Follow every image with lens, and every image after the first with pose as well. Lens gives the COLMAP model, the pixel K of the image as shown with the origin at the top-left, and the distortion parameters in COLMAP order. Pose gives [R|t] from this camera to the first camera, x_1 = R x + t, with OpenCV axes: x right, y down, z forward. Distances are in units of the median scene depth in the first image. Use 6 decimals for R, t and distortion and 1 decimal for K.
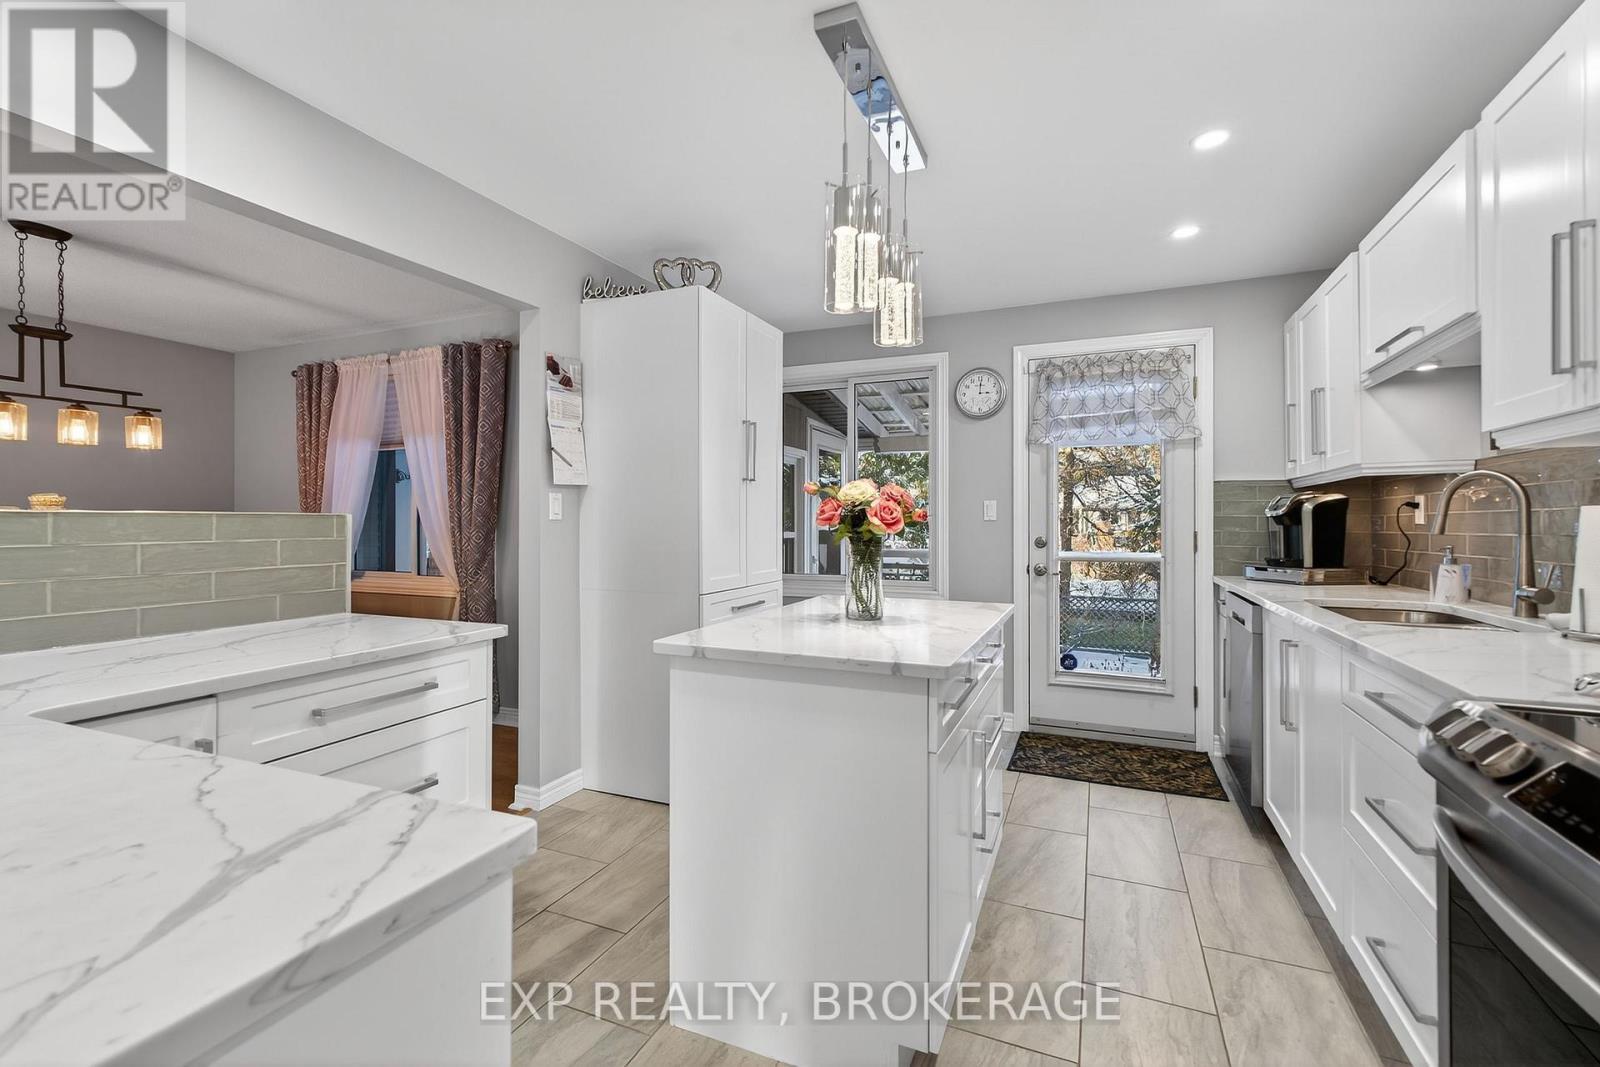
lens RADIAL K [[699.2, 0, 798.0], [0, 699.2, 520.2], [0, 0, 1]] dist [0.004769, -0.000649]
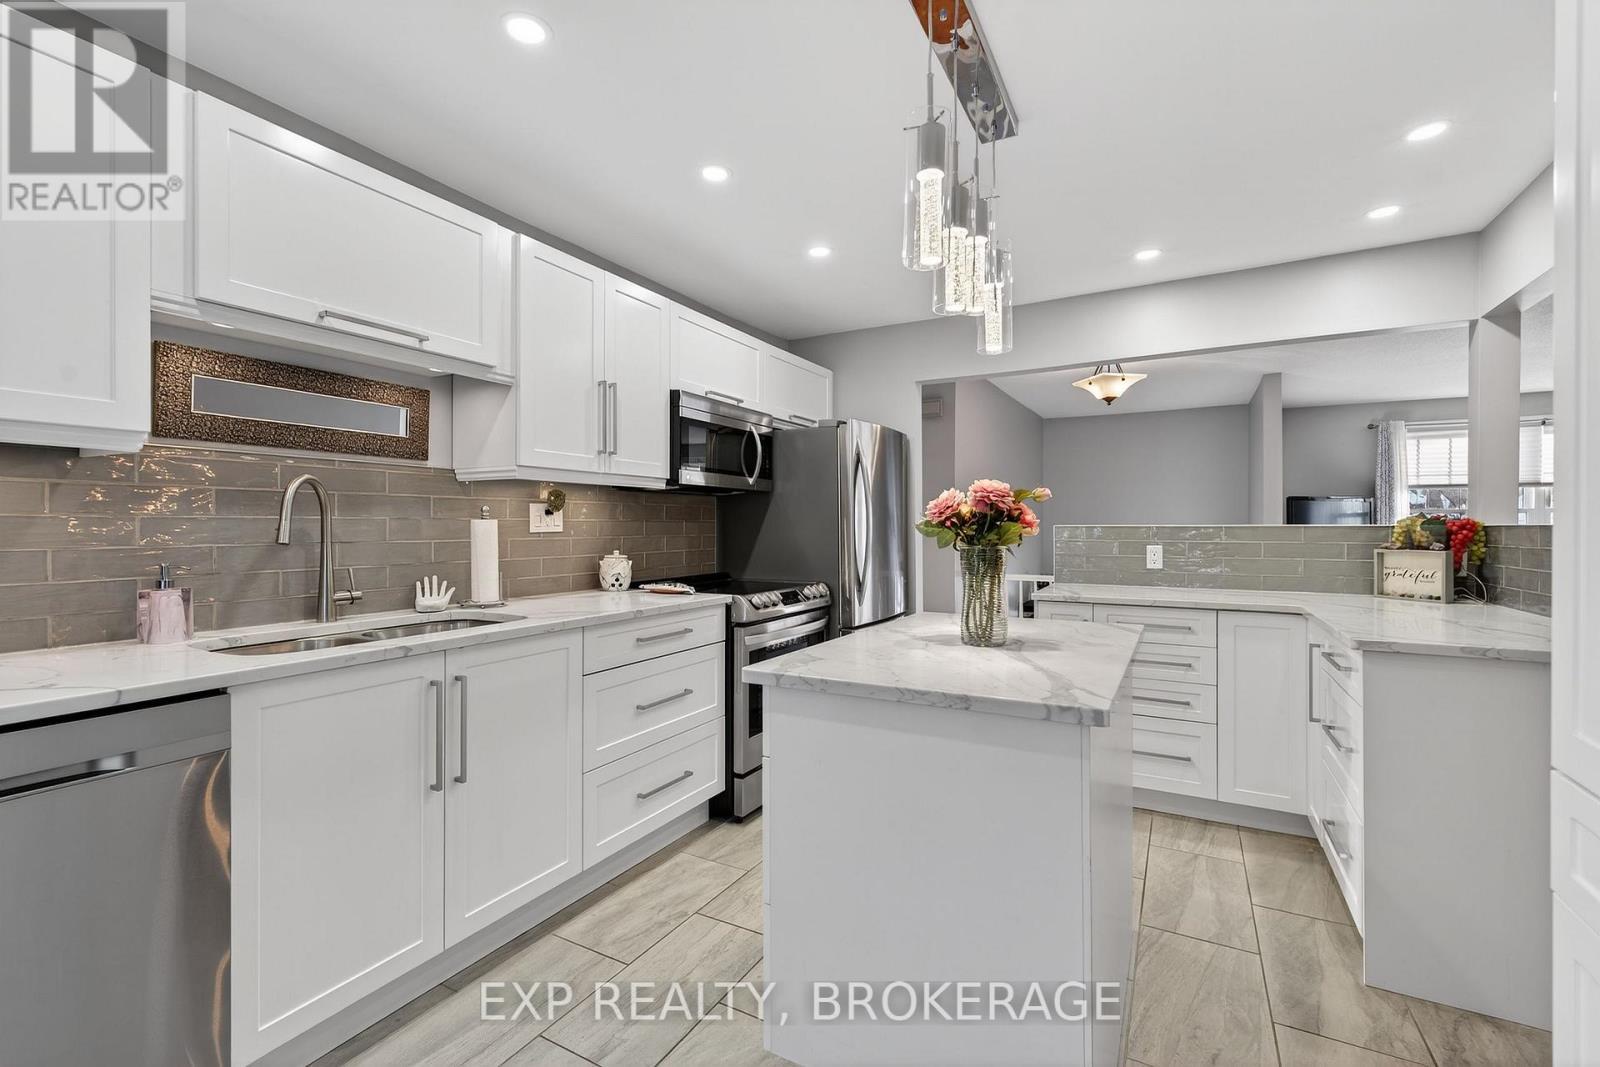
lens RADIAL K [[688.1, 0, 798.0], [0, 688.1, 525.7], [0, 0, 1]] dist [0.001791, -0.000370]
pose [[-0.995313, -0.000967, 0.096701, 0.150110], [-0.001522, 0.999983, -0.005668, 0.000605], [-0.096694, -0.005789, -0.995297, 1.165487]]
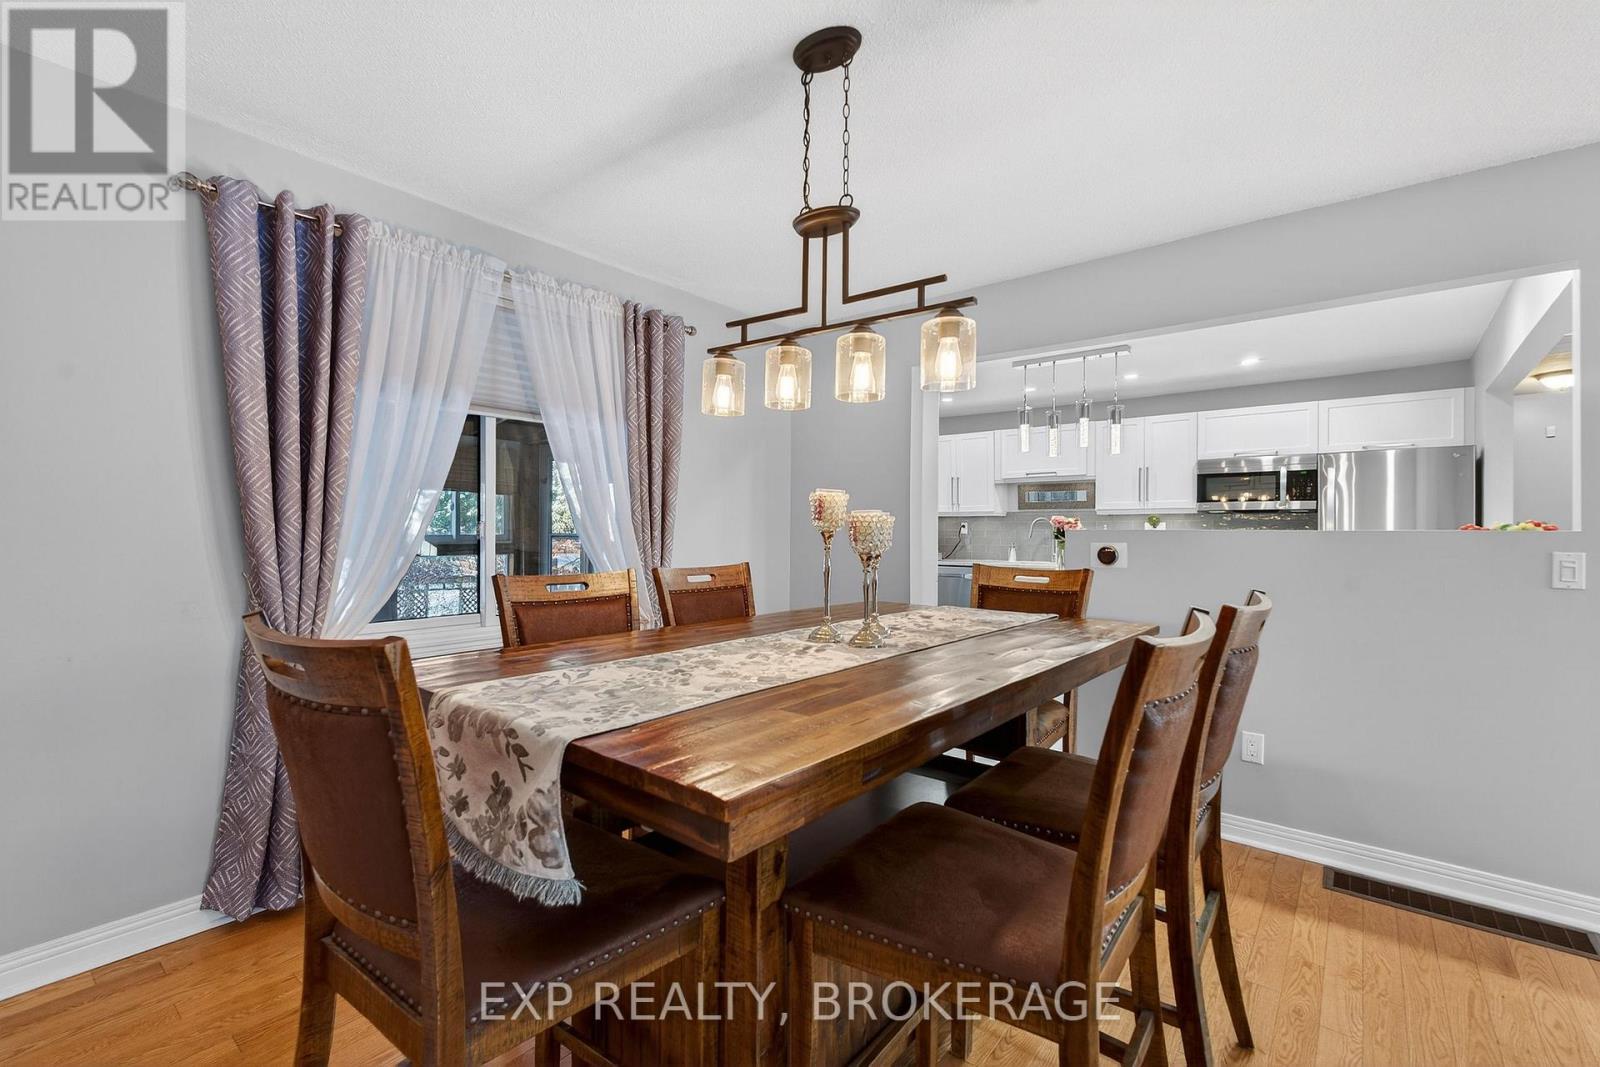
lens RADIAL K [[692.2, 0, 802.7], [0, 692.2, 526.0], [0, 0, 1]] dist [0.001715, -0.000726]
pose [[0.263176, 0.007222, 0.964721, -1.453129], [-0.008437, 0.999951, -0.005184, -0.004800], [-0.964711, -0.006775, 0.263224, 0.768496]]
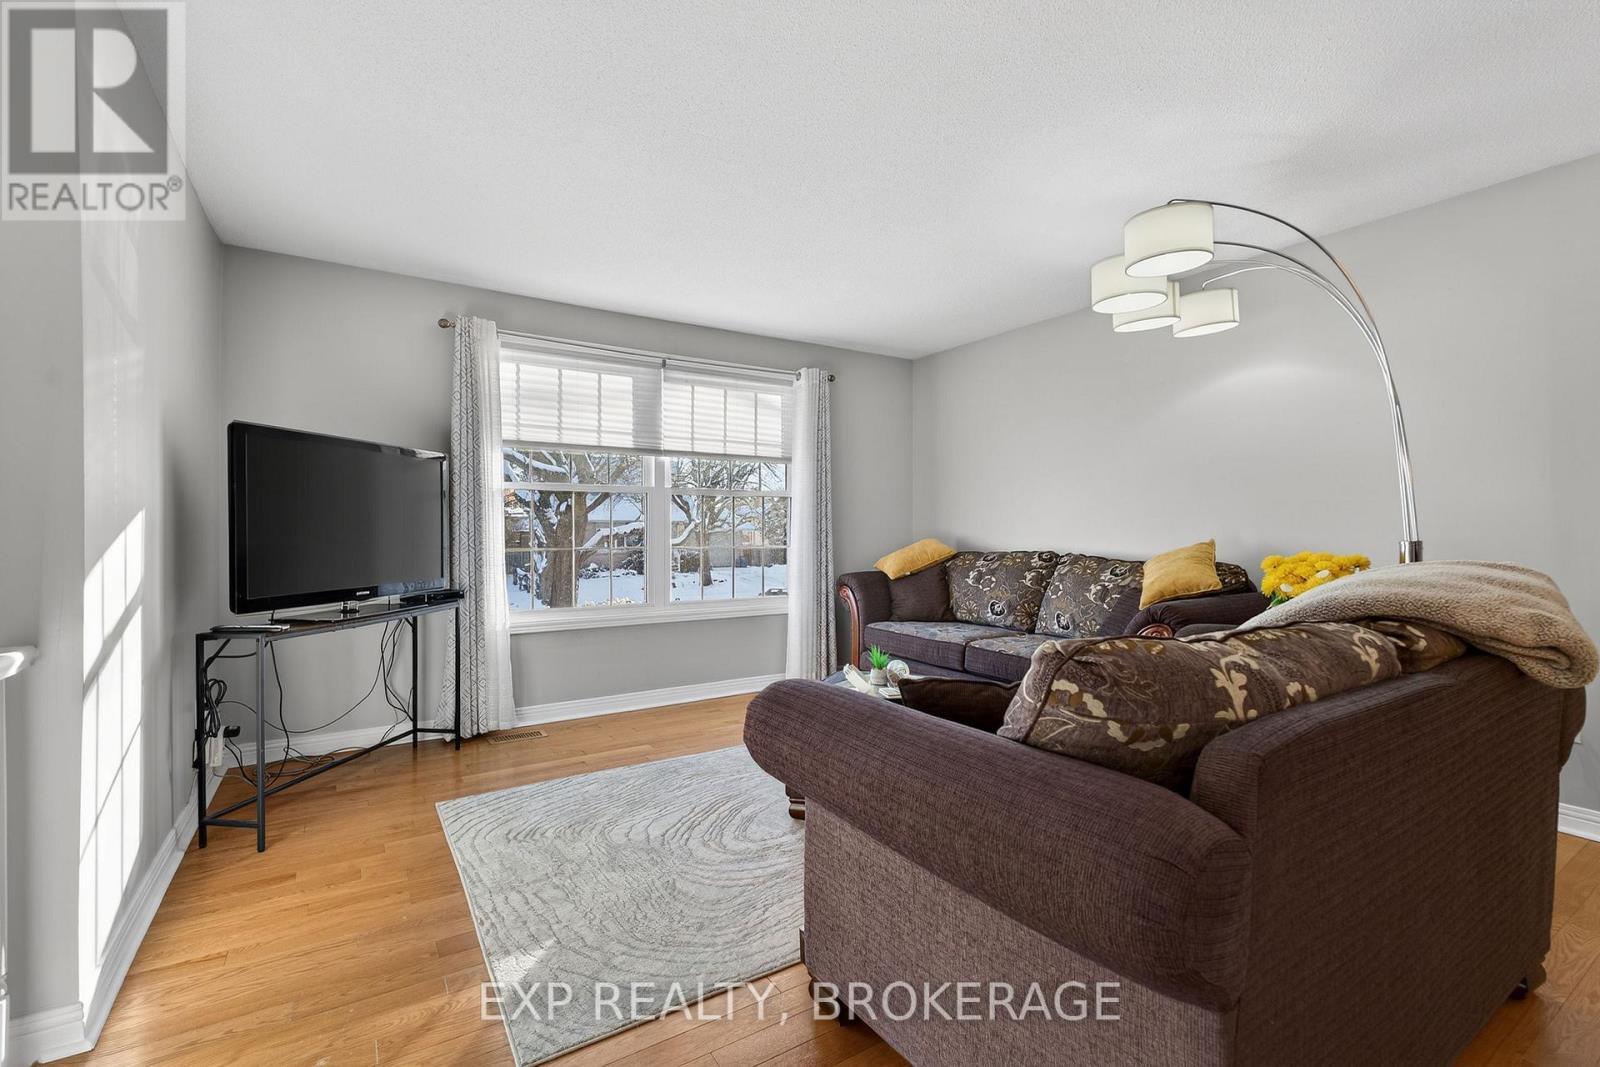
lens RADIAL K [[699.2, 0, 798.0], [0, 699.2, 520.2], [0, 0, 1]] dist [0.004769, -0.000649]
pose [[-0.569869, -0.011027, -0.821662, -0.743000], [0.000574, 0.999904, -0.013817, 0.019694], [0.821735, -0.008345, -0.569808, 0.072923]]
